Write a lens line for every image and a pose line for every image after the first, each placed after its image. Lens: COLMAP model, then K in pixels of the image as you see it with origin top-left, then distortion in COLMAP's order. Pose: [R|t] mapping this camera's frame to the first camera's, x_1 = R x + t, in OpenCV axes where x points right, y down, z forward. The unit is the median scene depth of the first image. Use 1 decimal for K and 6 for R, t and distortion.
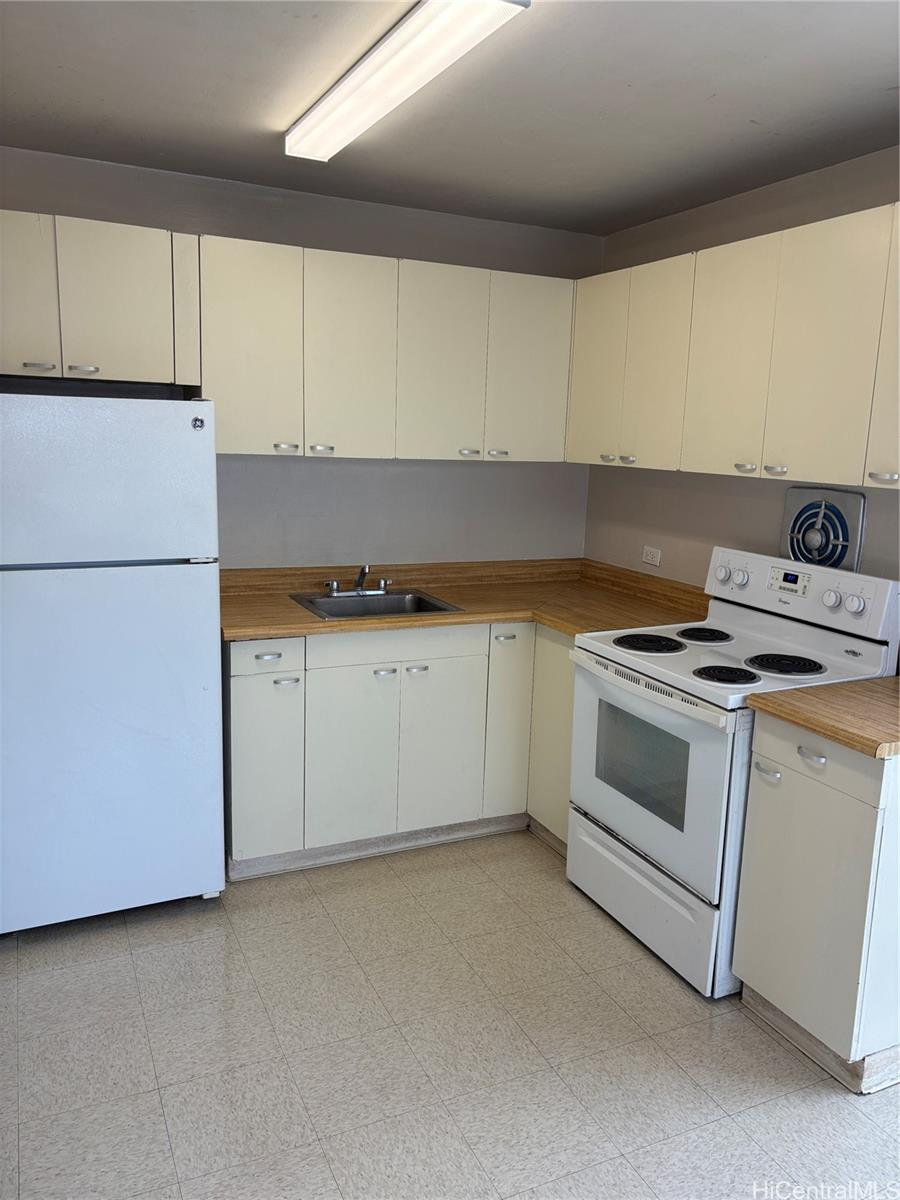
lens RADIAL K [[896.5, 0, 450.0], [0, 896.5, 600.0], [0, 0, 1]] dist [0.066982, -0.083828]
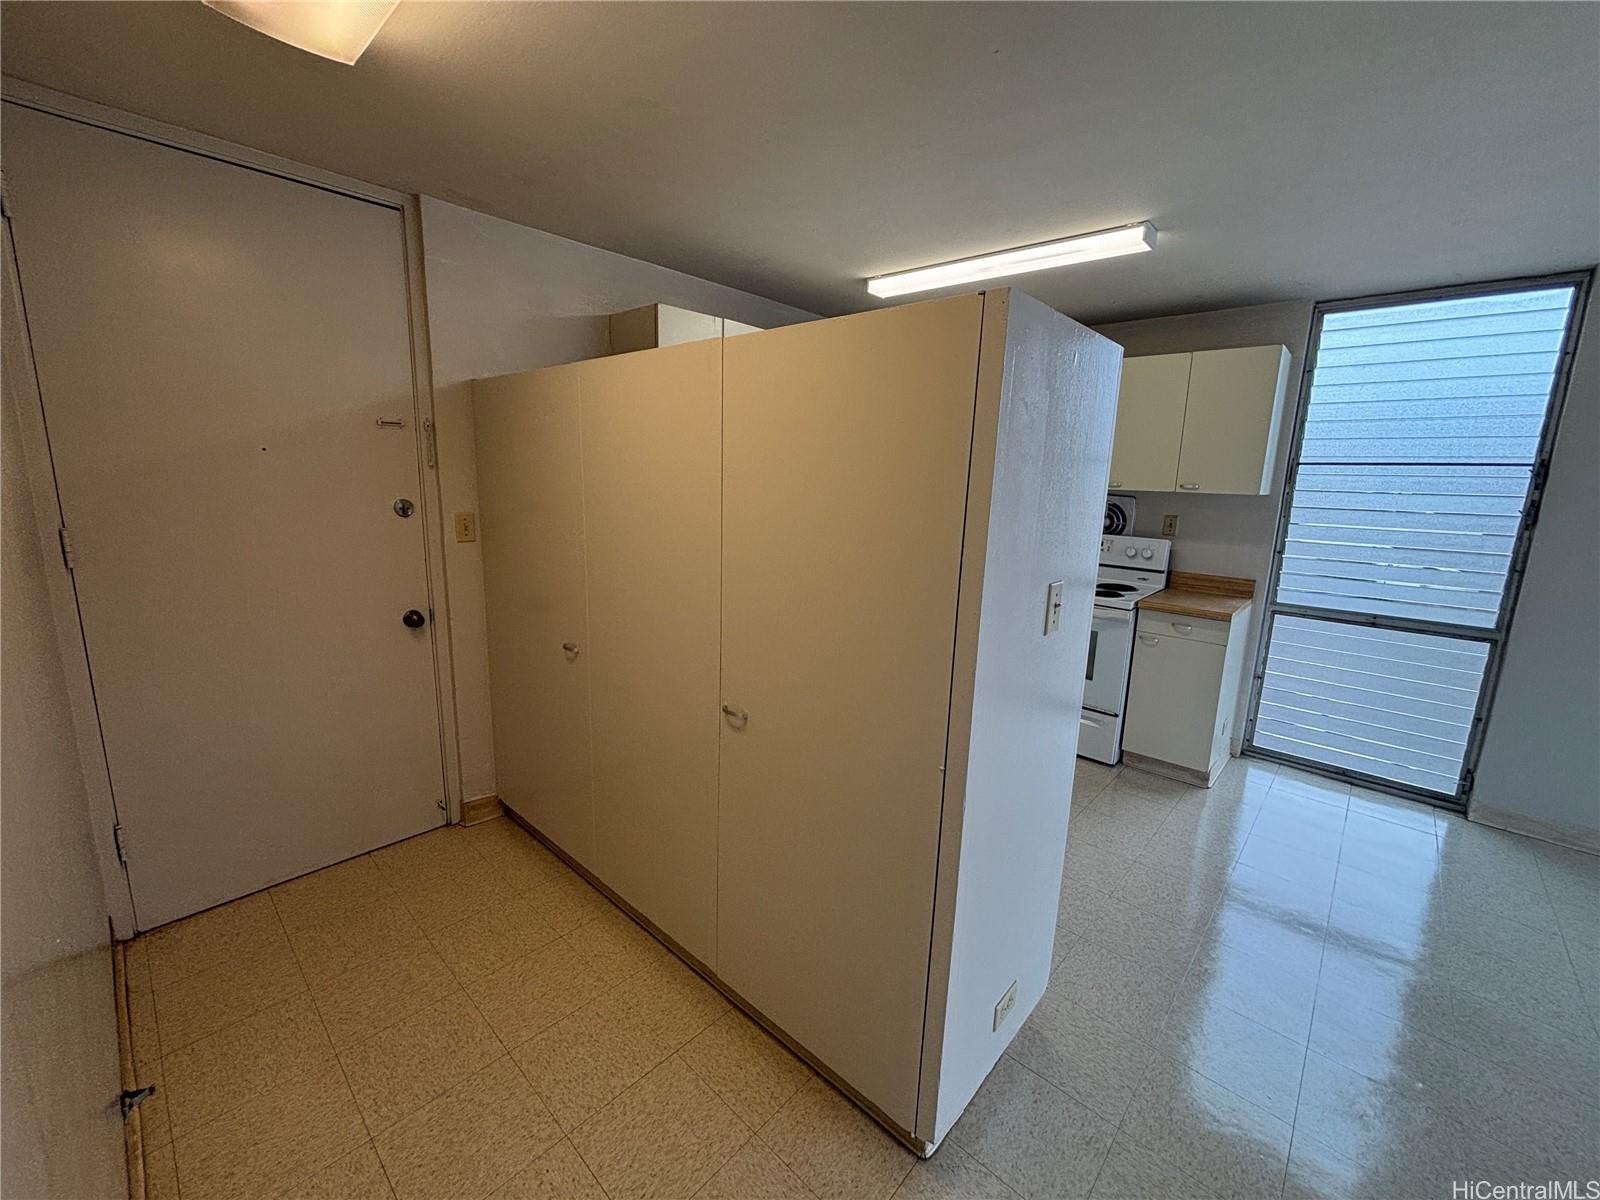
lens RADIAL K [[638.3, 0, 812.1], [0, 638.3, 592.7], [0, 0, 1]] dist [0.001154, 0.000101]
pose [[0.921911, -0.080271, 0.378993, -0.745811], [0.077541, 0.996736, 0.022489, 0.002277], [-0.379561, 0.008655, 0.925126, 0.002552]]
